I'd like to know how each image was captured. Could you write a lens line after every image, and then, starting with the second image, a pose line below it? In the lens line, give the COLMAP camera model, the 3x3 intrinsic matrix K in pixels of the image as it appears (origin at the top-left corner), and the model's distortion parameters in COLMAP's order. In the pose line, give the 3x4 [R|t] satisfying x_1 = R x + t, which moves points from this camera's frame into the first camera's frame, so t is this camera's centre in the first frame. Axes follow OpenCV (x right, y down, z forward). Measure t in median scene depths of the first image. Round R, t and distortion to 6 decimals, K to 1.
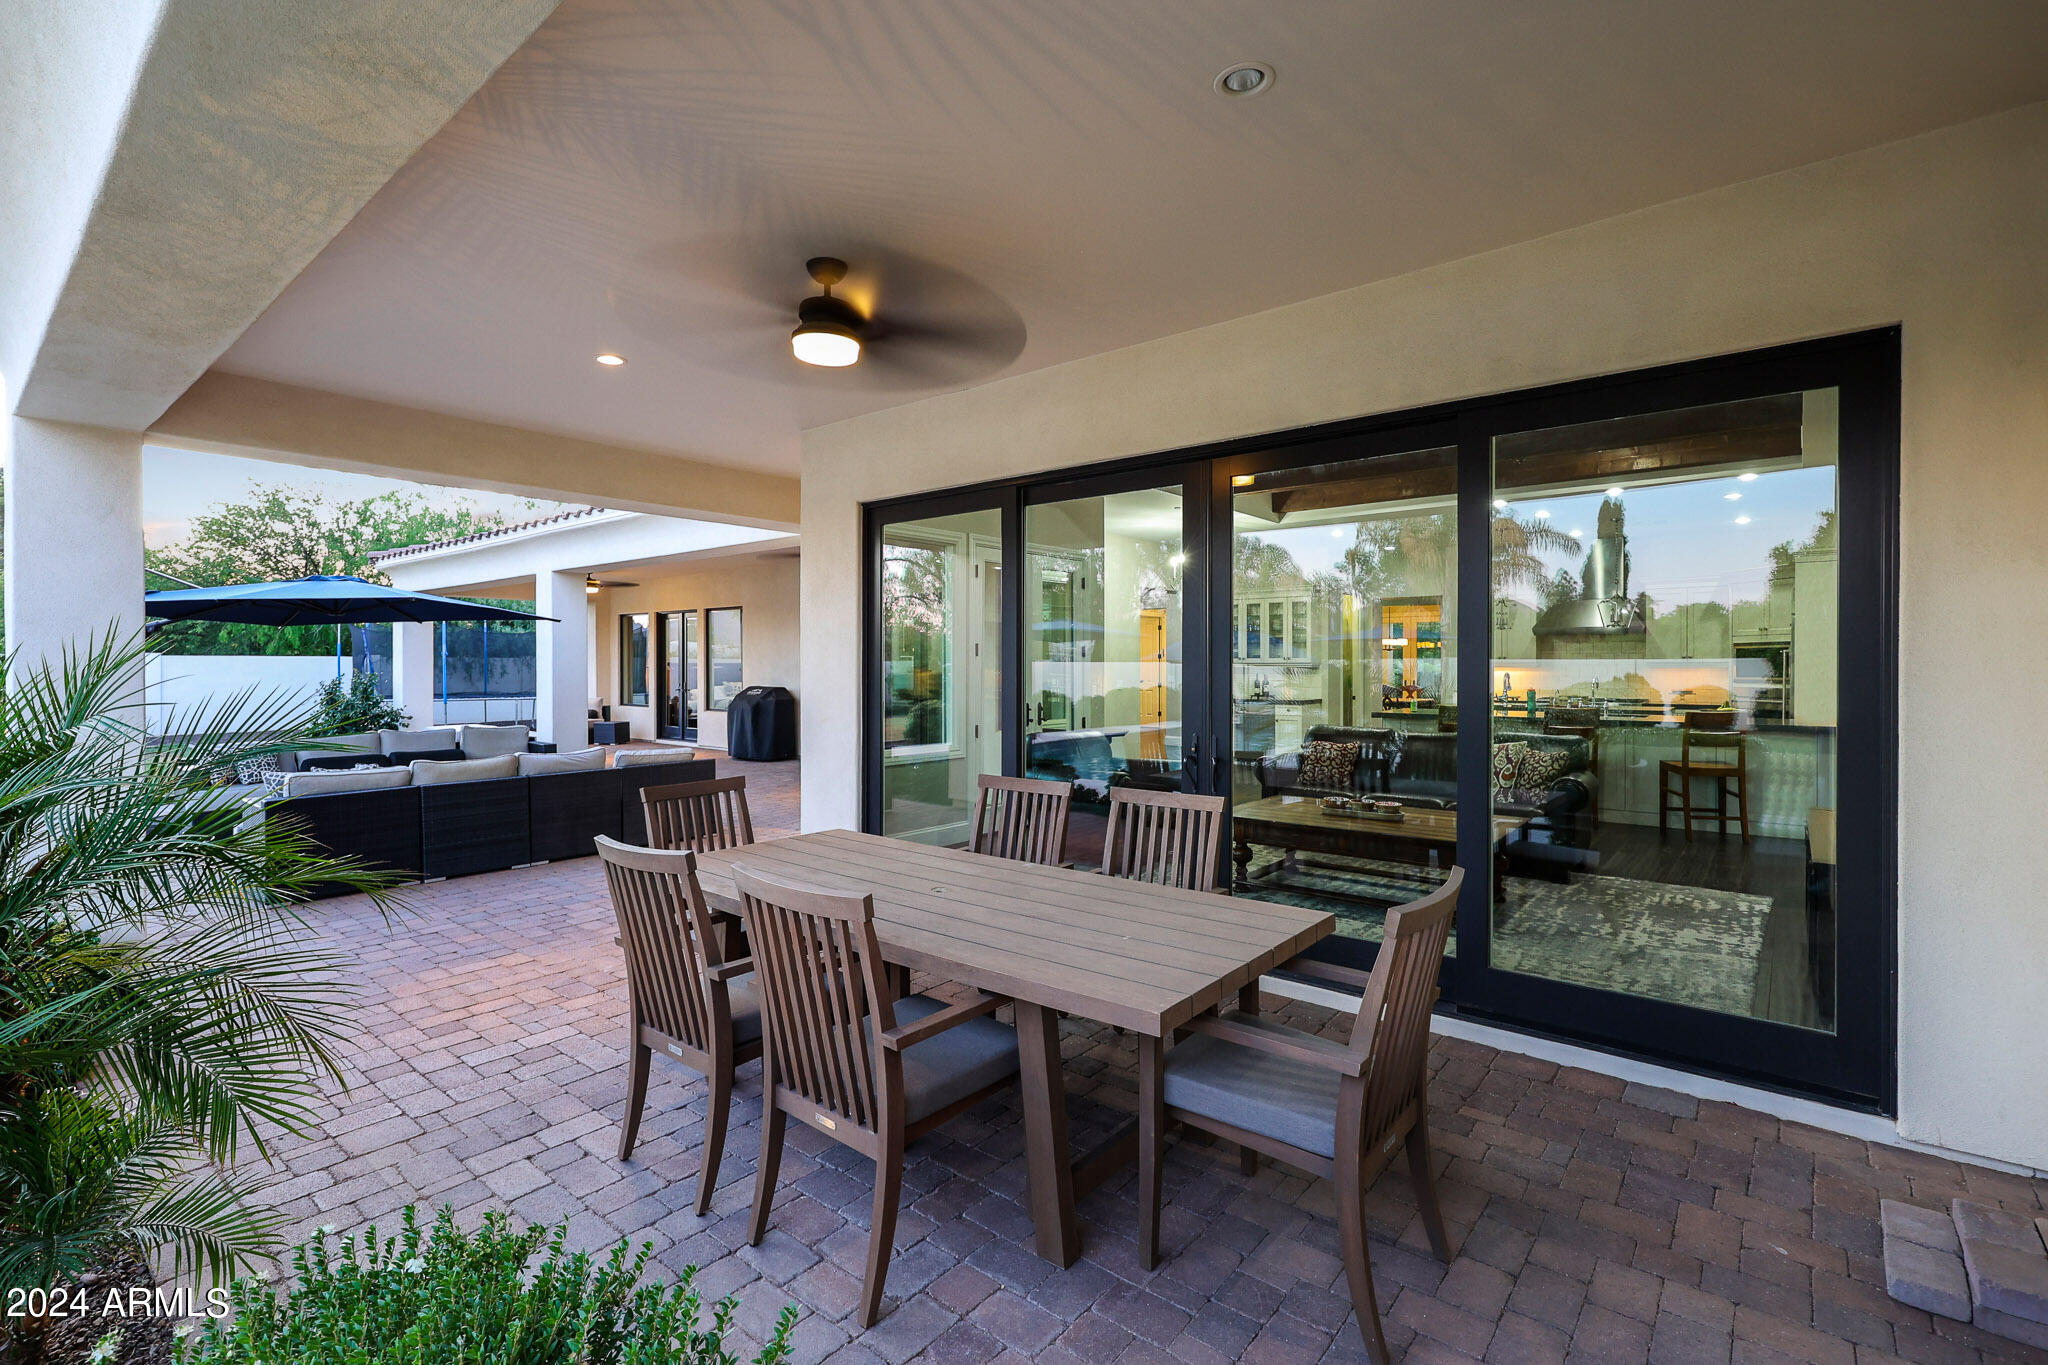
lens RADIAL K [[946.9, 0, 1011.3], [0, 946.9, 678.8], [0, 0, 1]] dist [-0.004025, -0.000183]
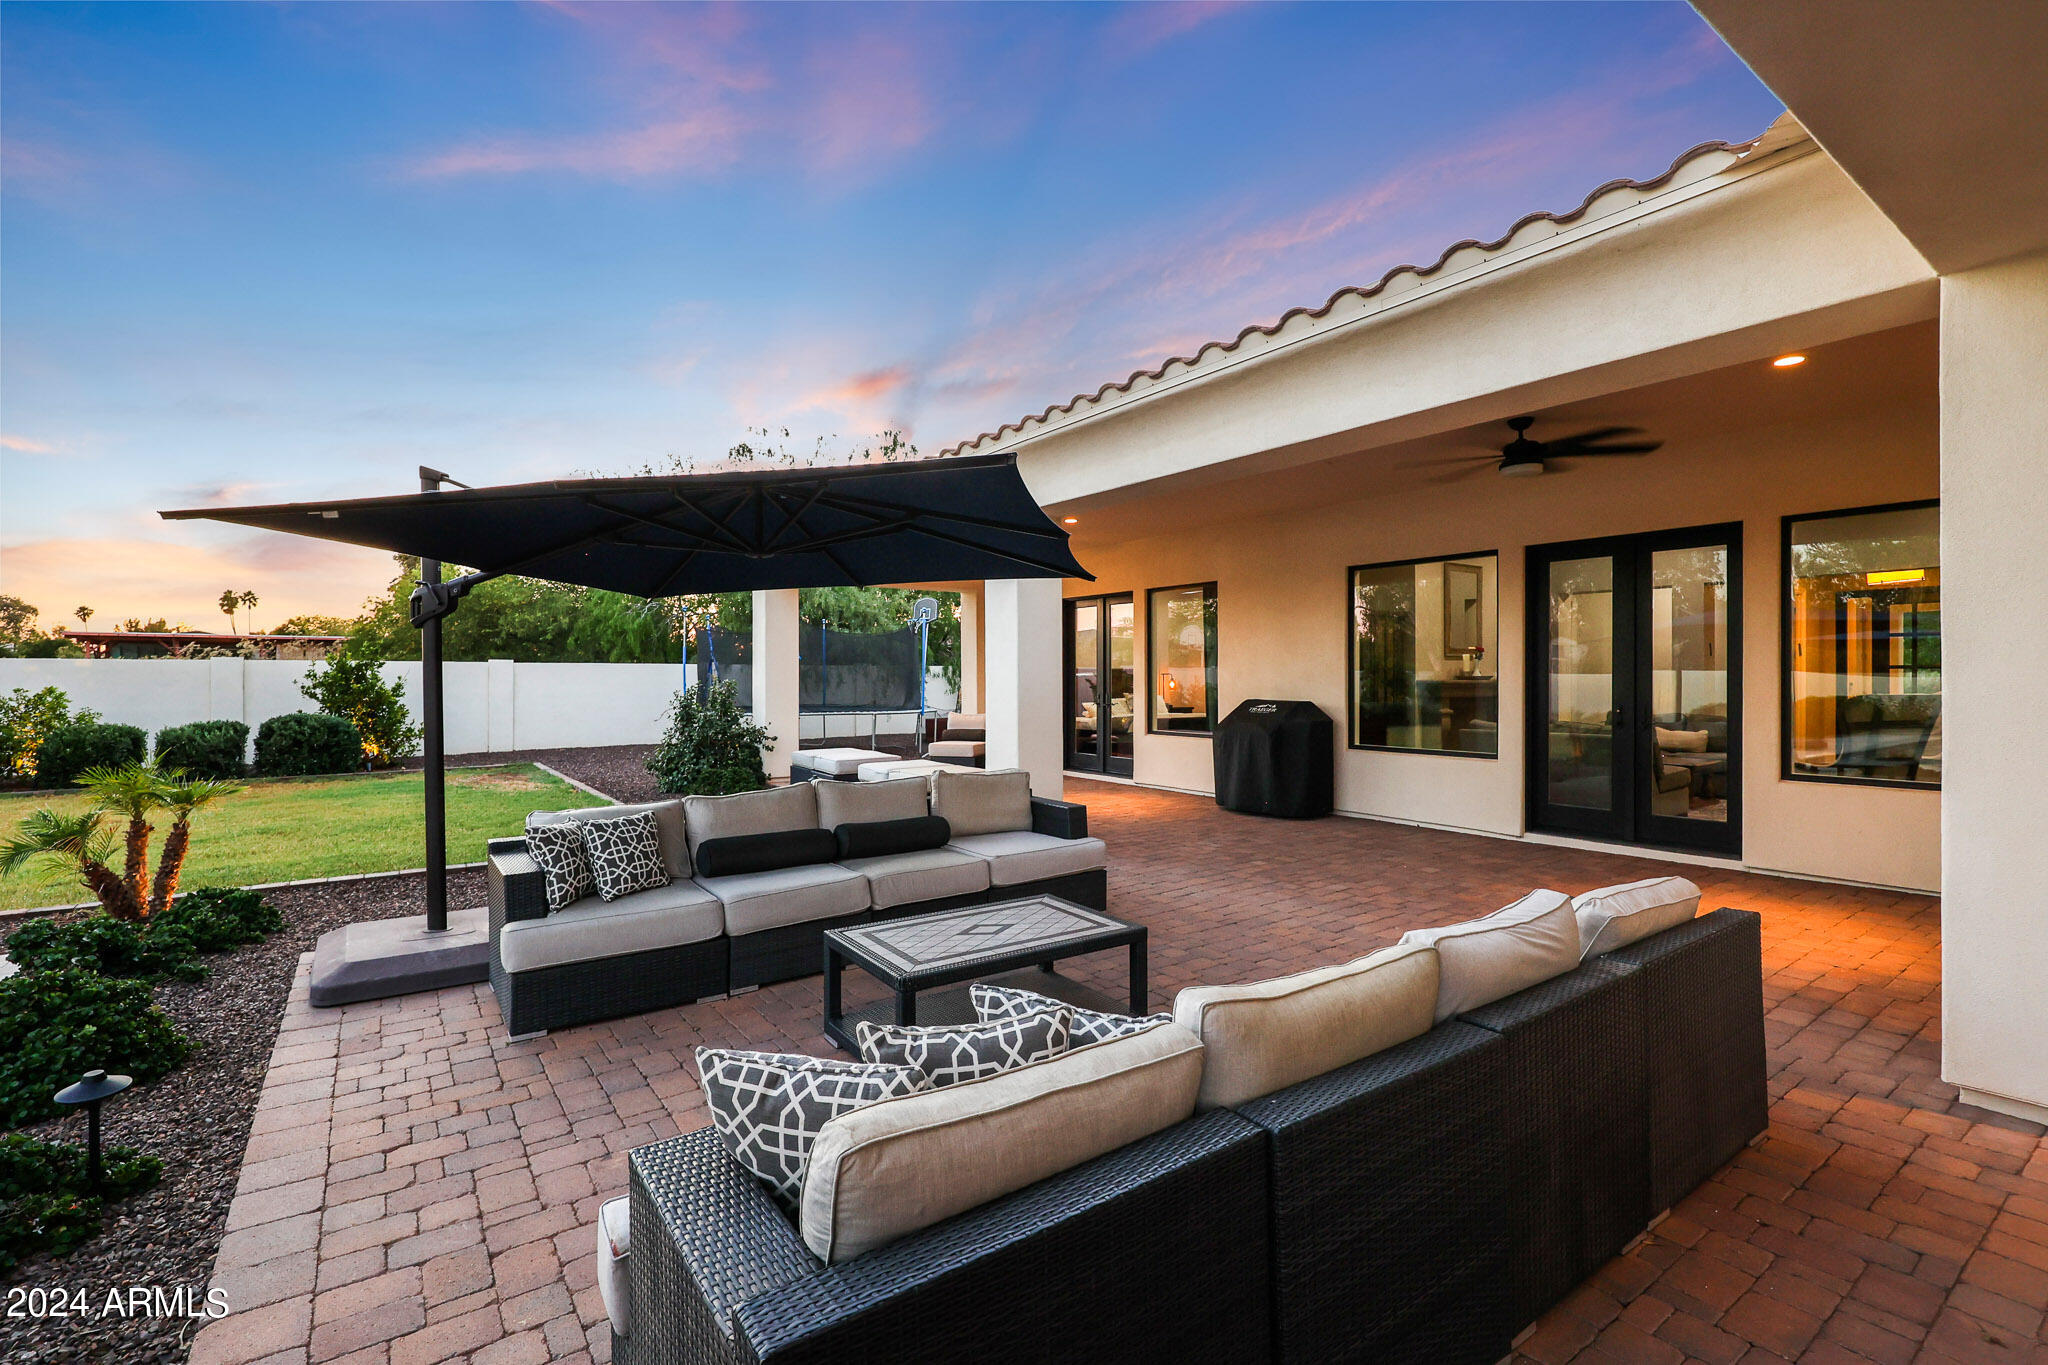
lens RADIAL K [[946.9, 0, 1024.3], [0, 946.9, 681.1], [0, 0, 1]] dist [-0.004025, -0.000183]
pose [[0.969346, -0.000036, -0.245698, -0.236953], [-0.002209, 0.999958, -0.008862, 0.000560], [0.245688, 0.009134, 0.969306, 0.283963]]
